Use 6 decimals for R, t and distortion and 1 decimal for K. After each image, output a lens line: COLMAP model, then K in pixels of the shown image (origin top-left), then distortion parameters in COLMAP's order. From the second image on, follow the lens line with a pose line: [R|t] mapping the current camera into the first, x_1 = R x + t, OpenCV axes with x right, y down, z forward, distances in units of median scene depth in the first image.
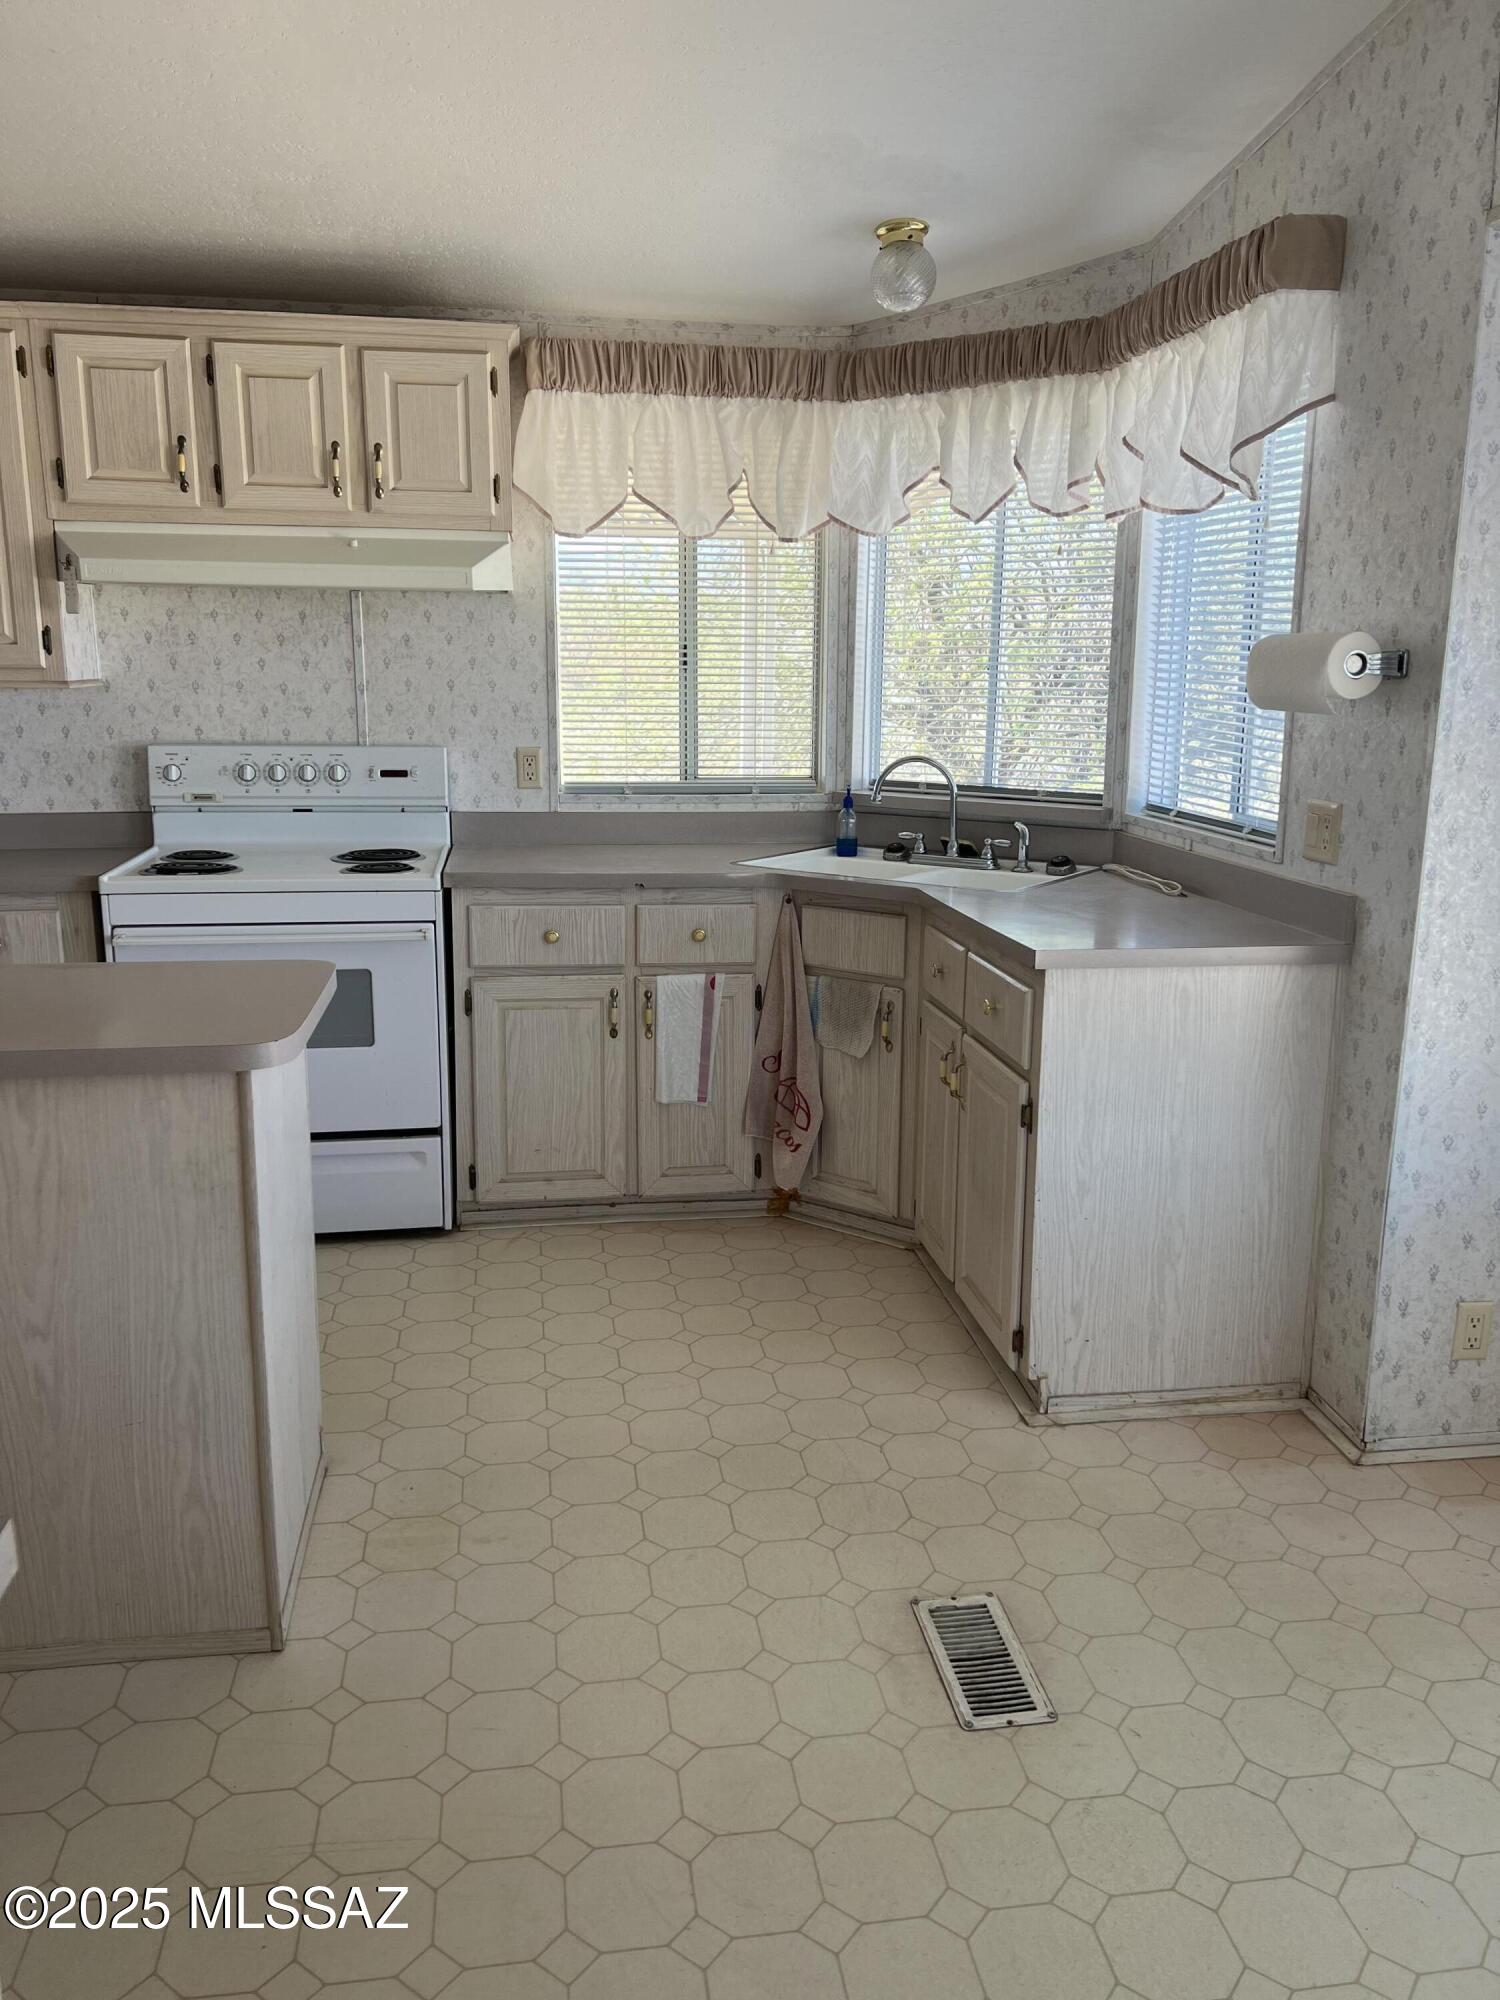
lens RADIAL K [[1506.1, 0, 750.0], [0, 1506.1, 1000.0], [0, 0, 1]] dist [0.082271, -0.096109]
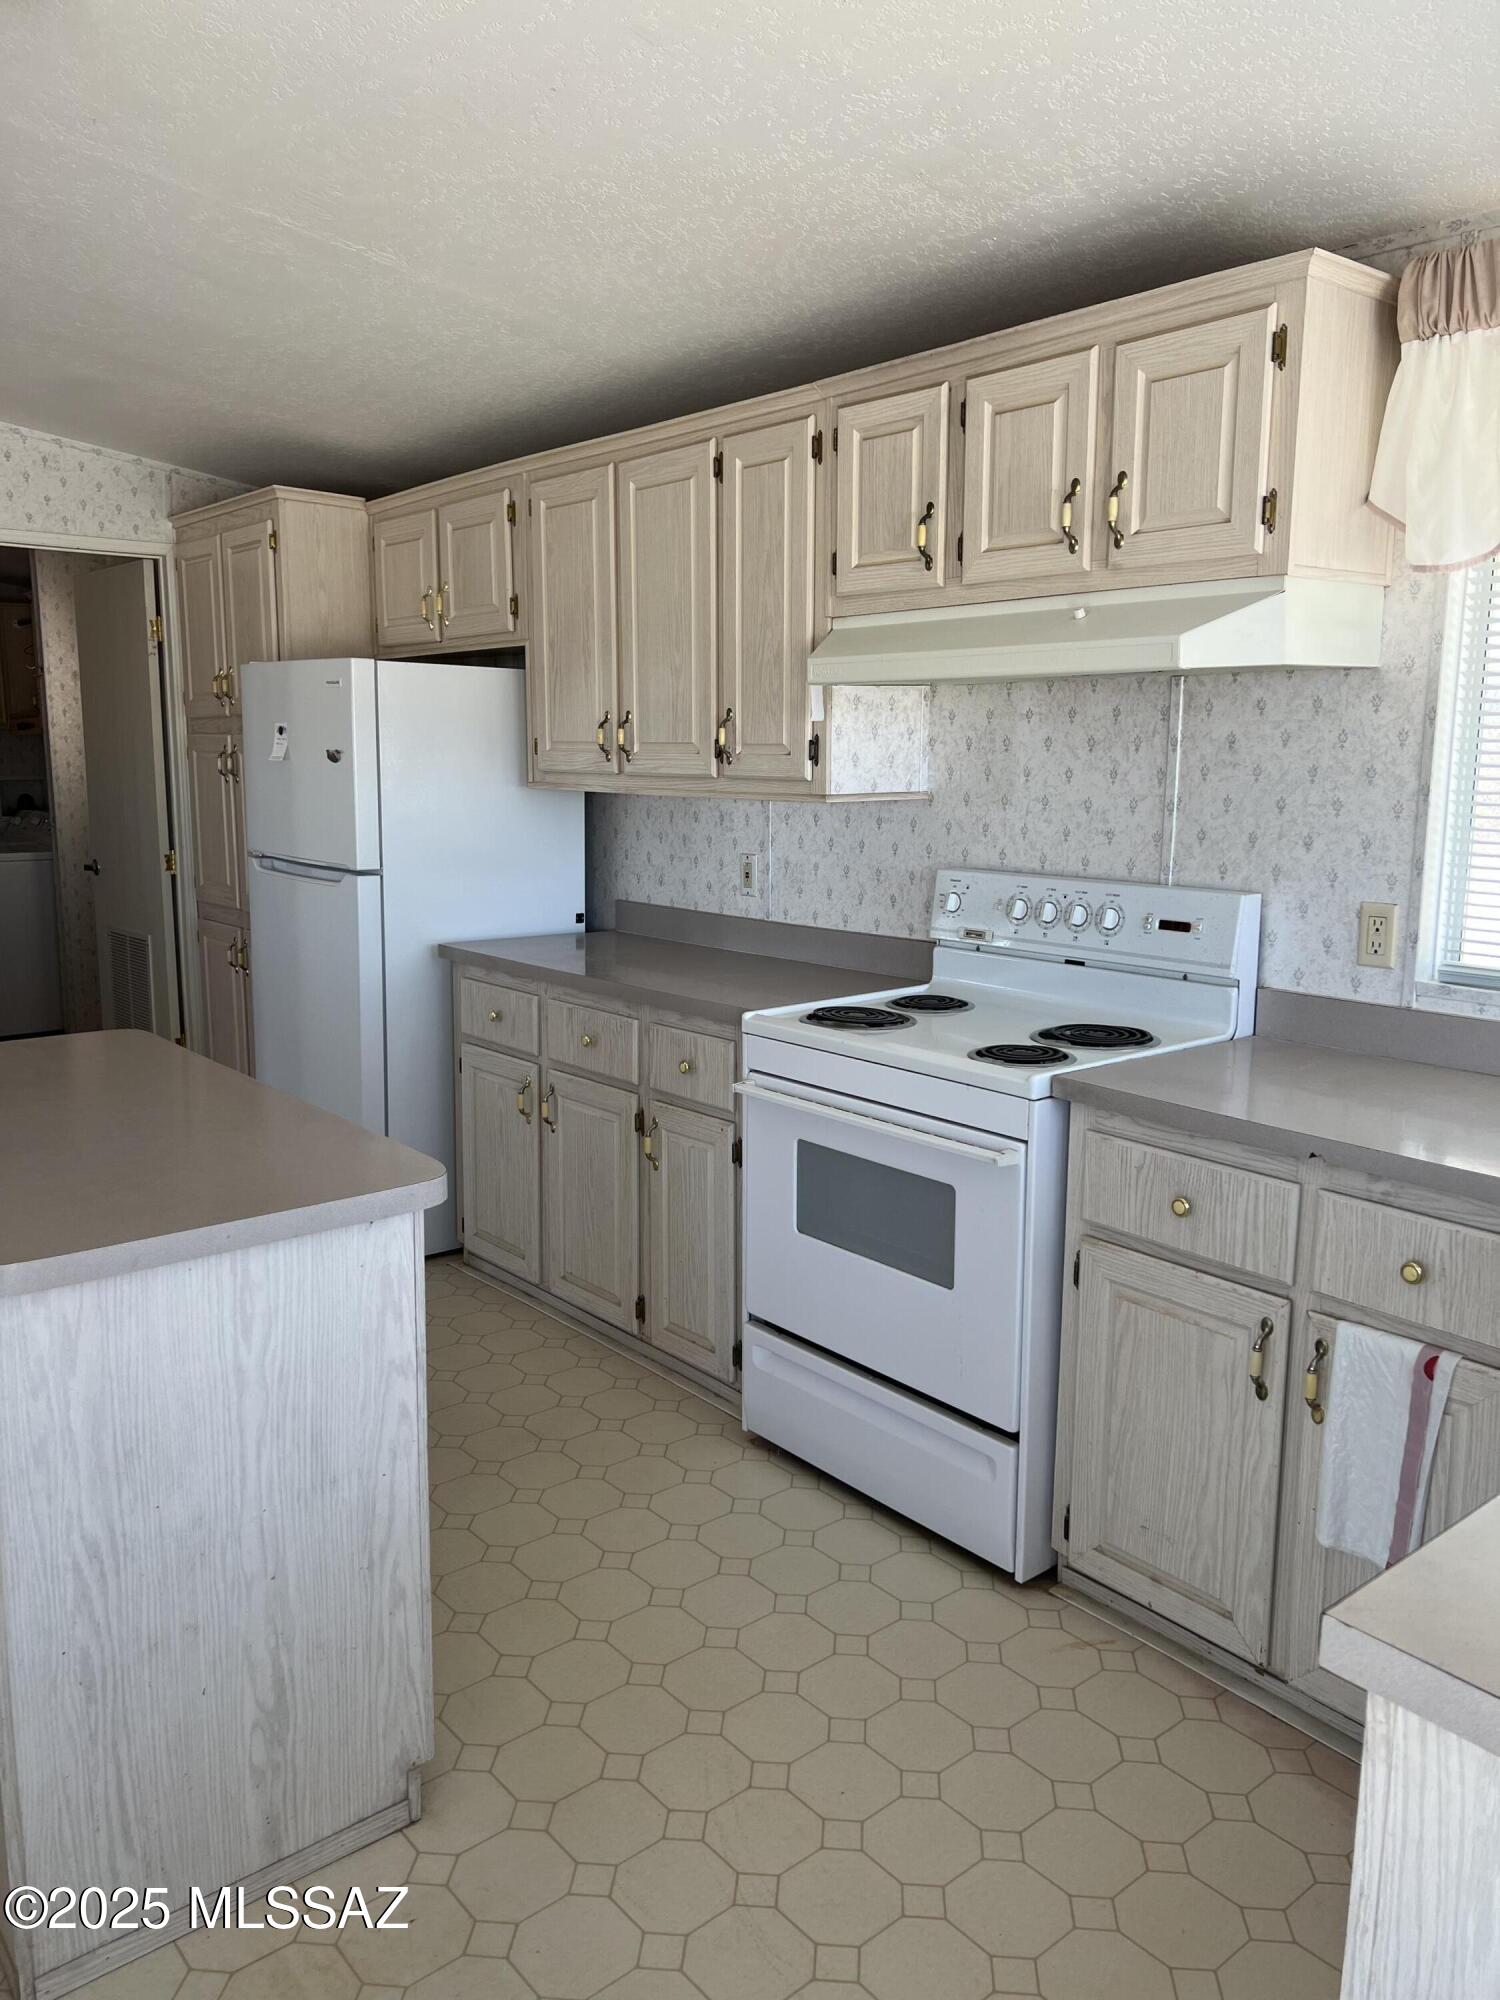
lens RADIAL K [[1506.1, 0, 750.0], [0, 1506.1, 1000.0], [0, 0, 1]] dist [0.082271, -0.096109]
pose [[0.518645, 0.137438, -0.843871, 0.275736], [-0.188083, 0.981158, 0.044201, -0.111871], [0.834046, 0.135793, 0.534723, 0.466785]]
